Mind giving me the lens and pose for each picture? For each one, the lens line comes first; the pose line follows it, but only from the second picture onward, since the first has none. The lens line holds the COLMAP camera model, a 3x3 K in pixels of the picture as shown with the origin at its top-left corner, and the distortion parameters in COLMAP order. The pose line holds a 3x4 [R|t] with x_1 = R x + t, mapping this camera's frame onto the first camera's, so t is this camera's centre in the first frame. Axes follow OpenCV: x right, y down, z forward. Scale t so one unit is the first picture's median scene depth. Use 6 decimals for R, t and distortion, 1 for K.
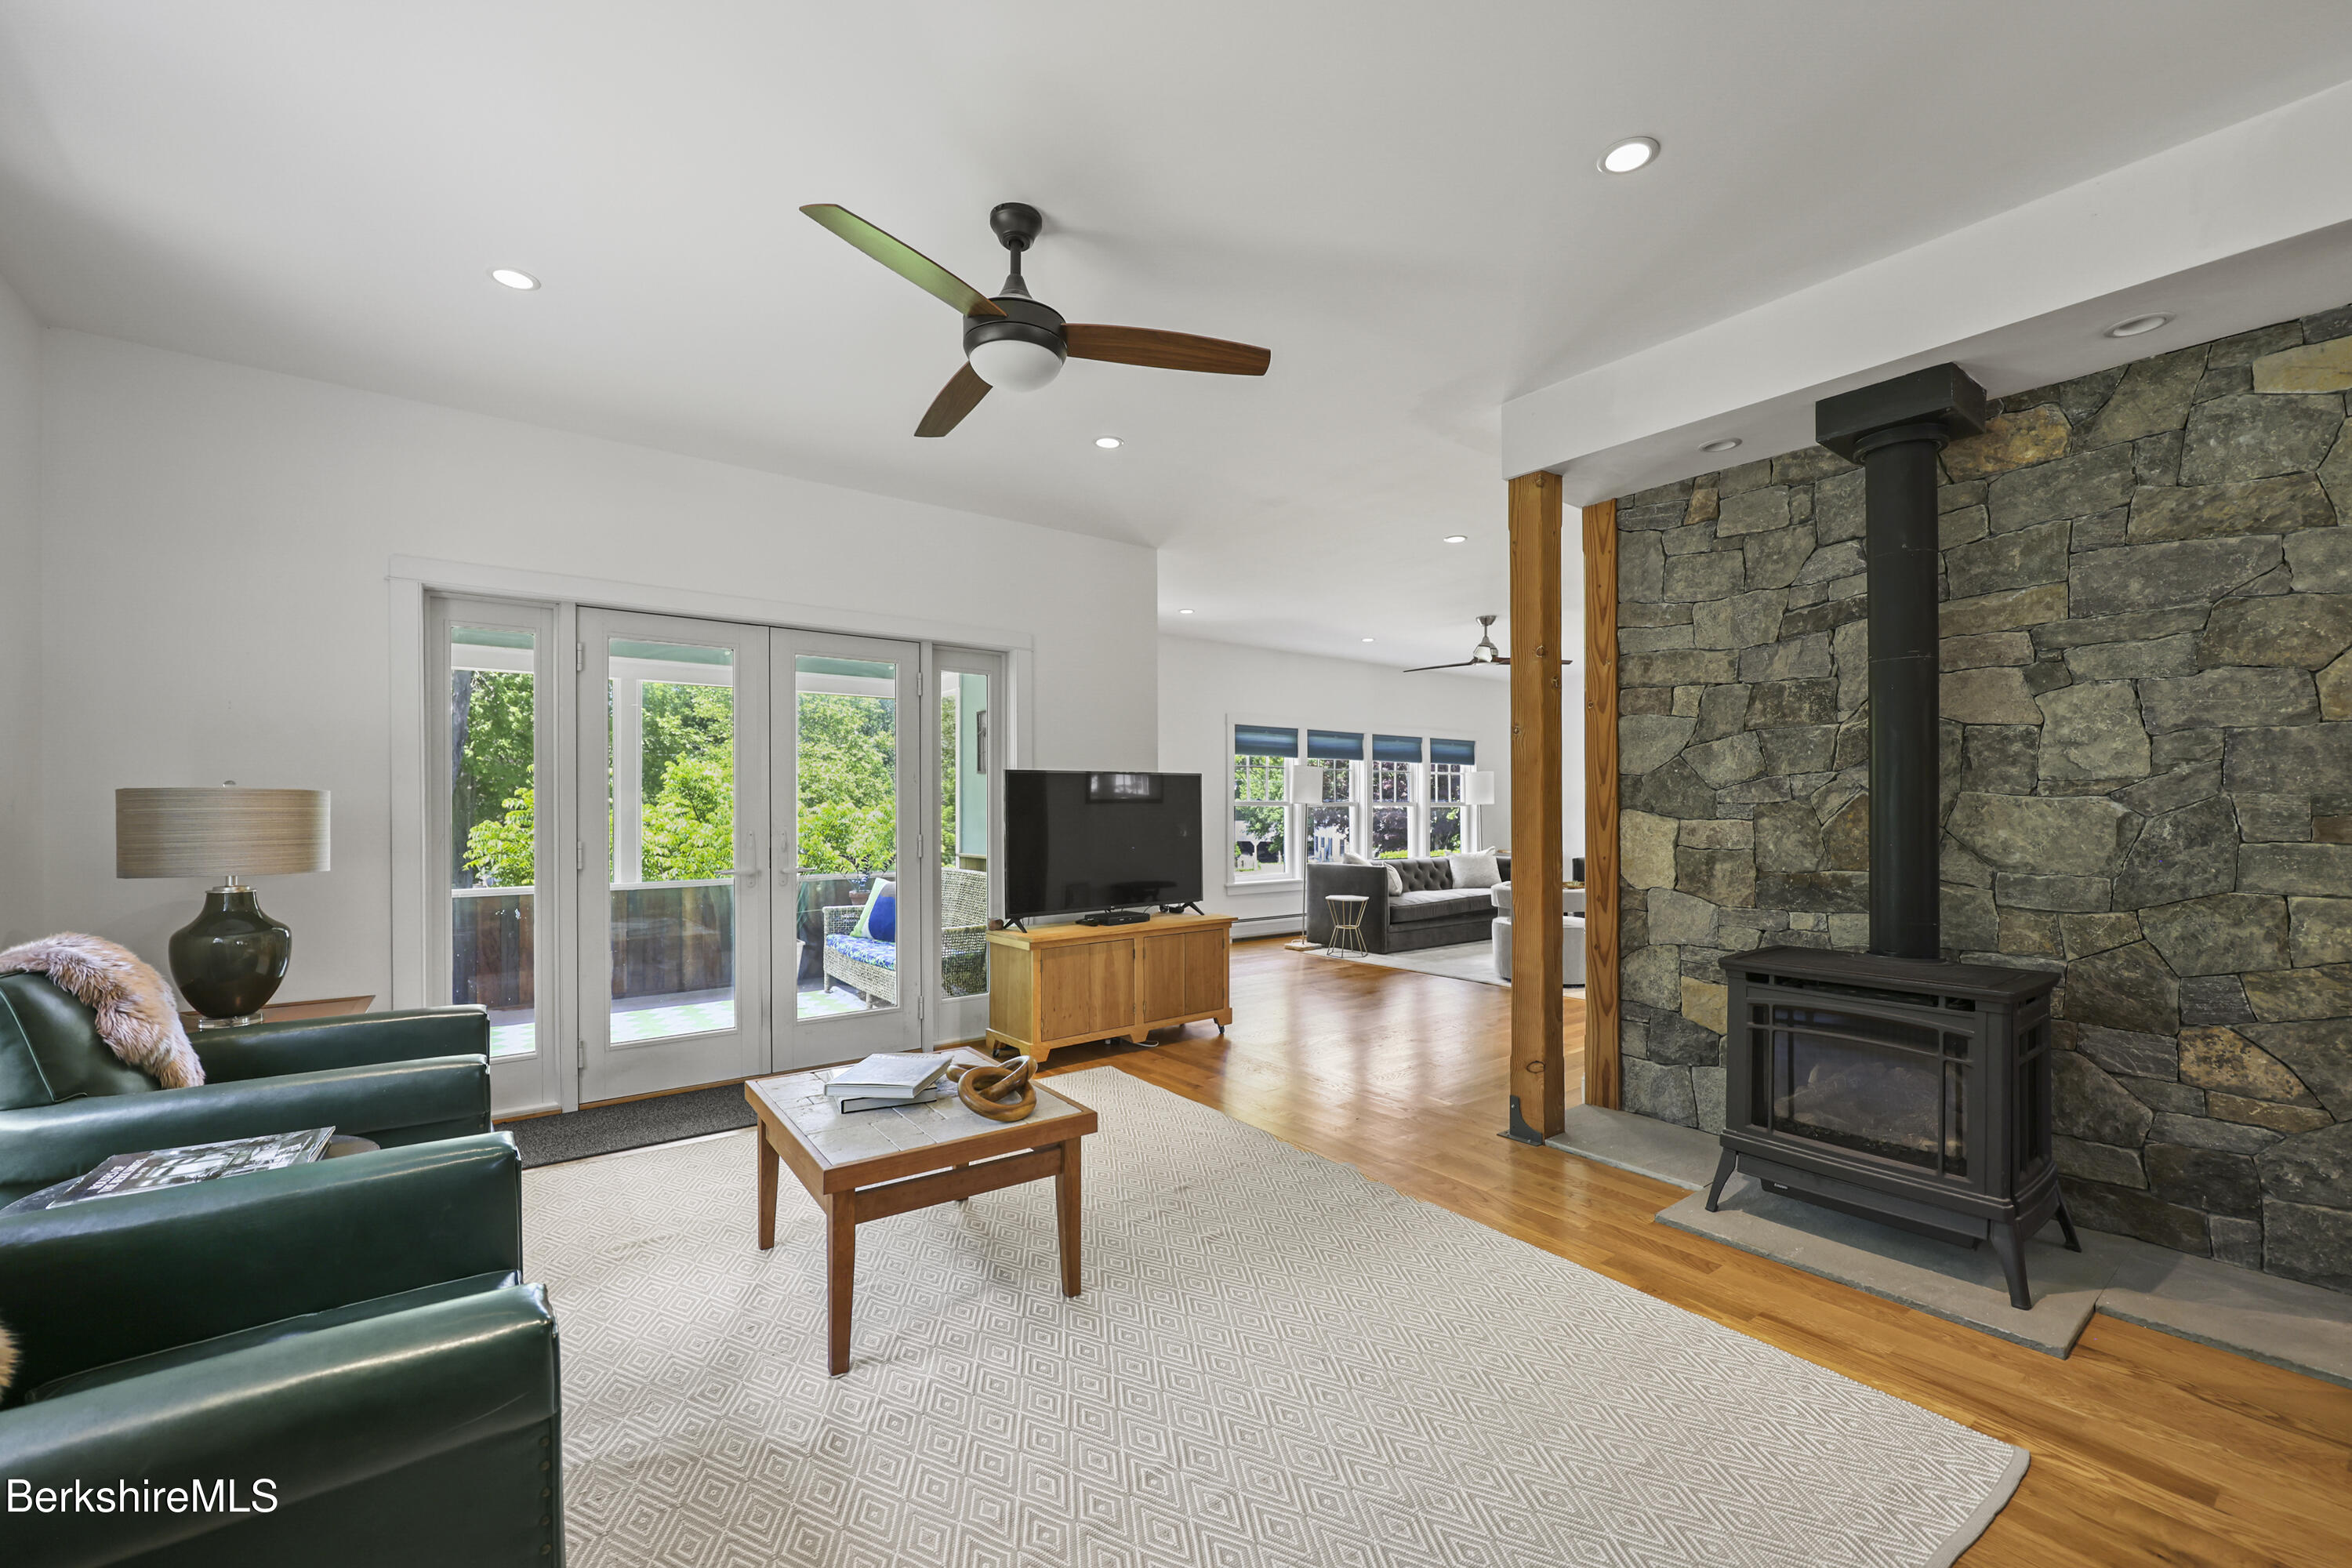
lens RADIAL K [[948.7, 0, 1180.9], [0, 948.7, 806.2], [0, 0, 1]] dist [0.000364, 0.000042]
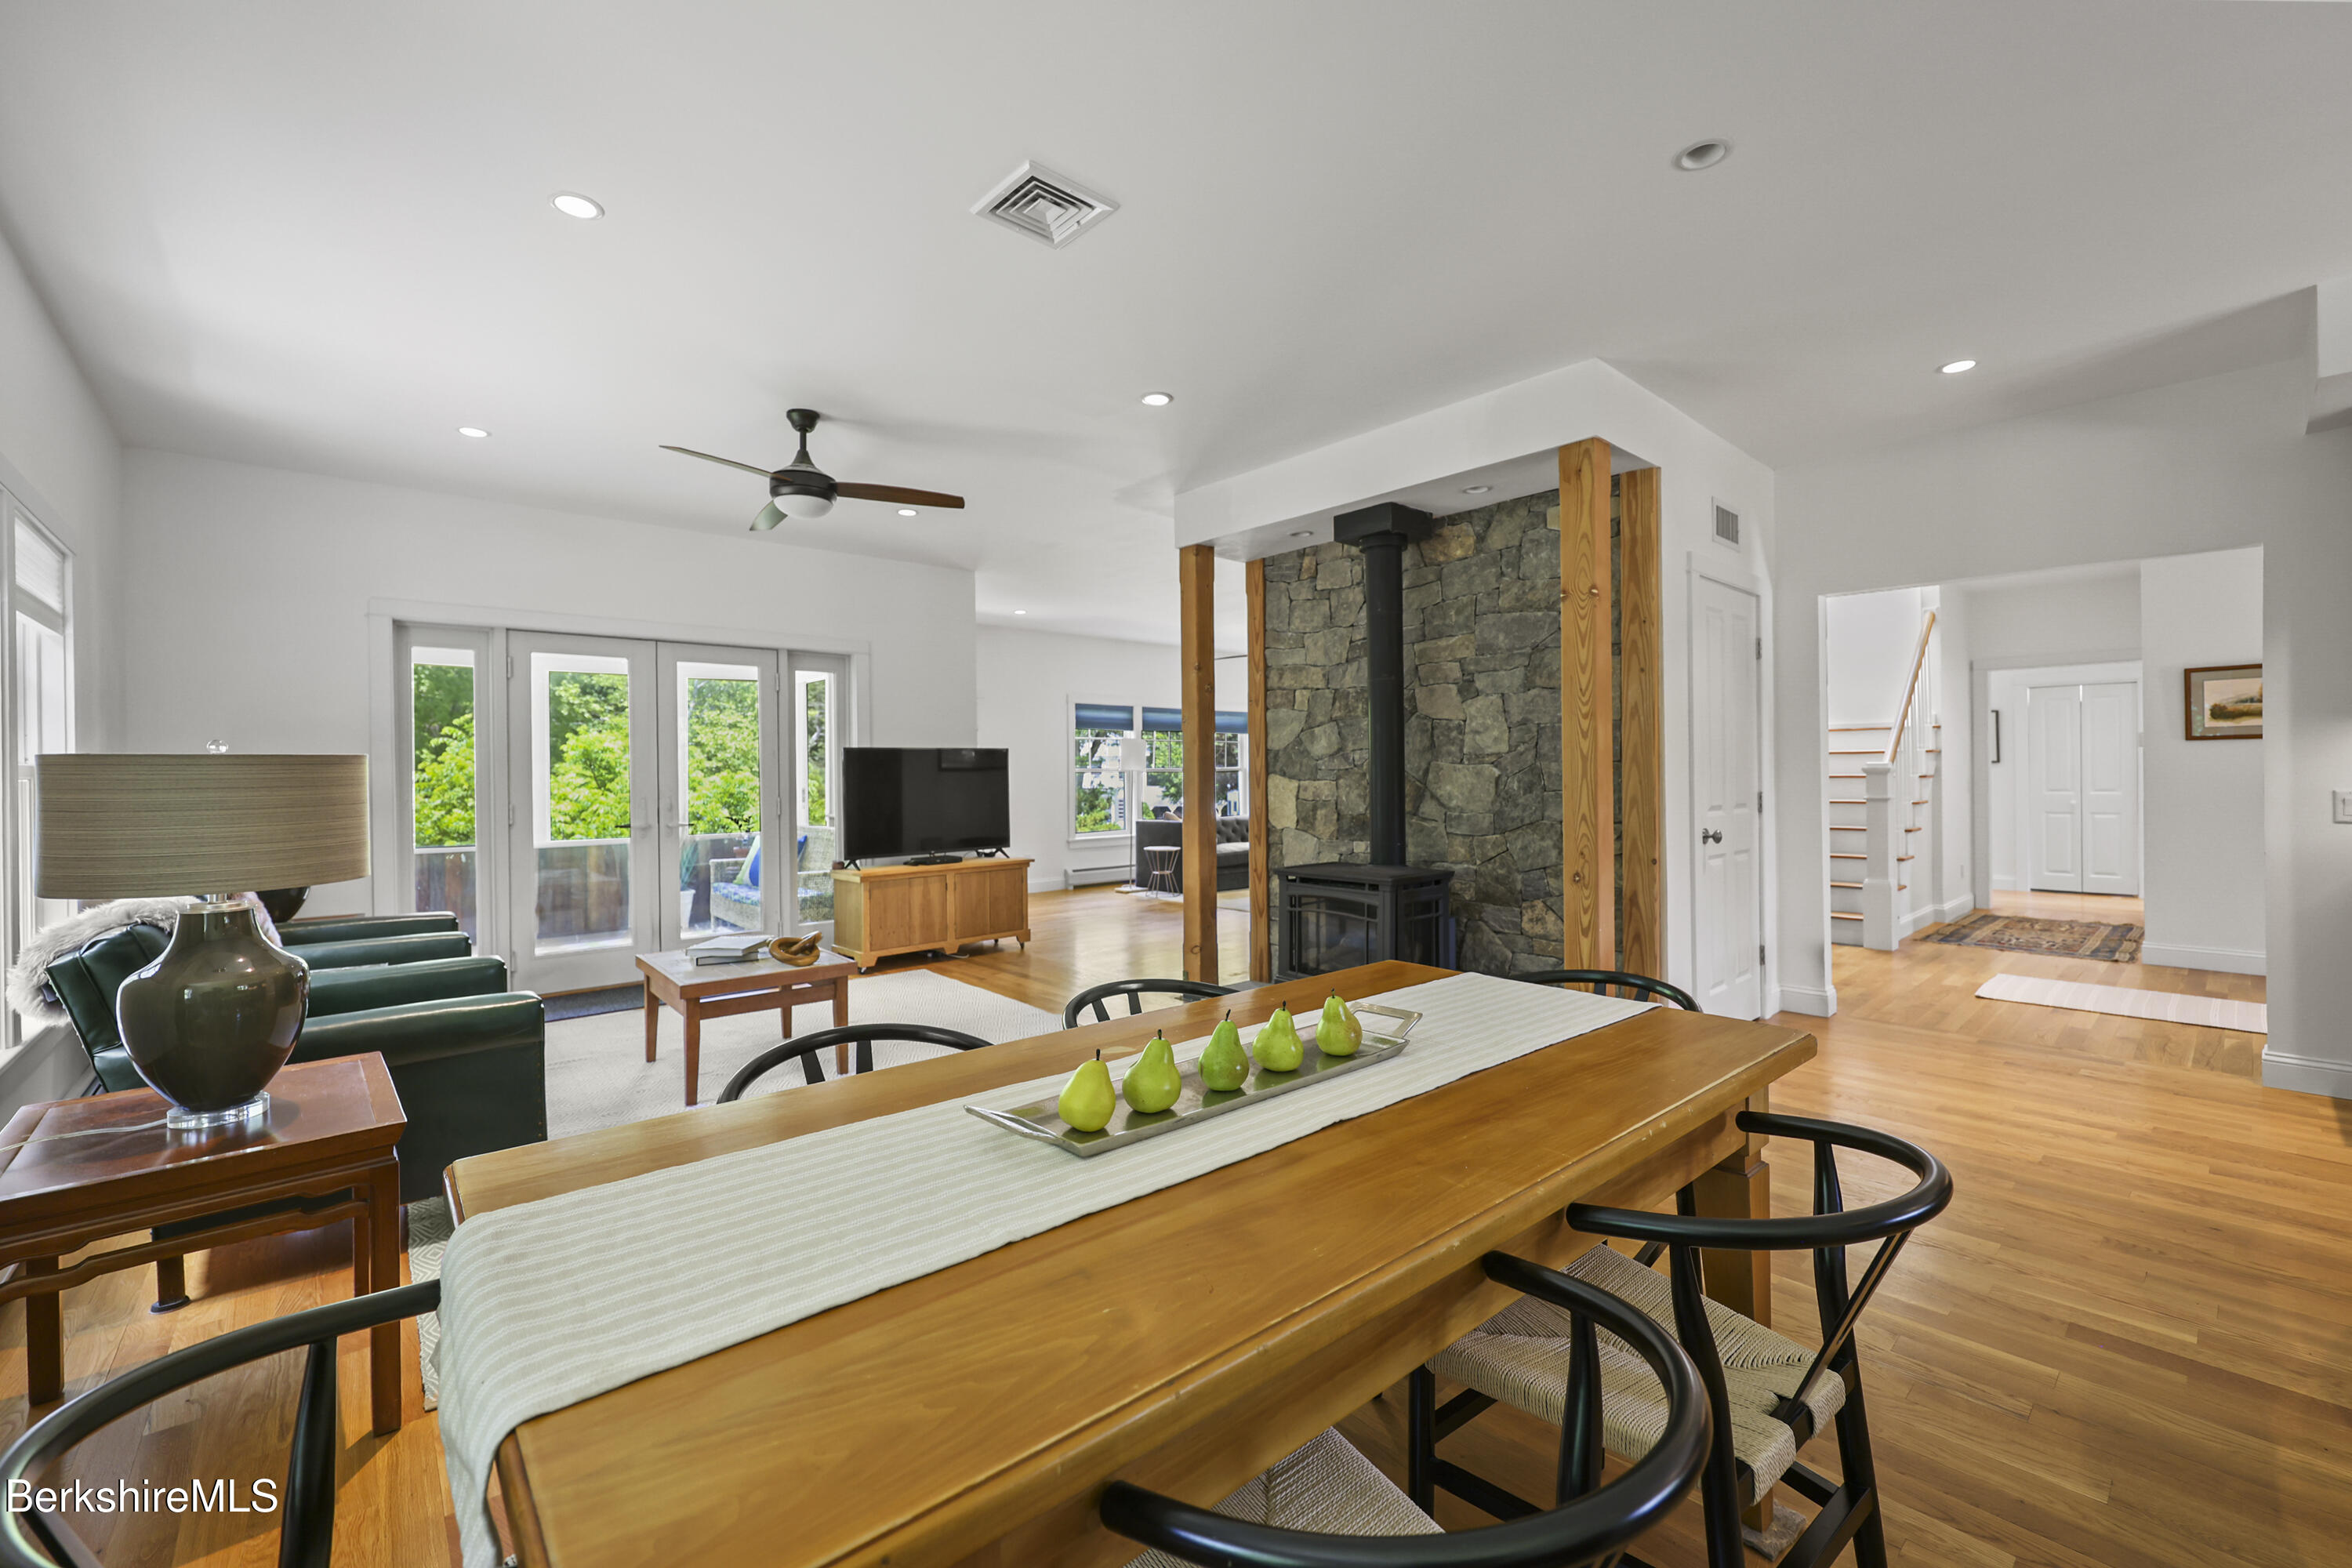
lens RADIAL K [[948.7, 0, 1170.4], [0, 948.7, 771.6], [0, 0, 1]] dist [0.000364, 0.000042]
pose [[0.997386, -0.007878, 0.071832, 0.231543], [0.007903, 0.999969, -0.000074, -0.001621], [-0.071829, 0.000641, 0.997417, -0.465099]]
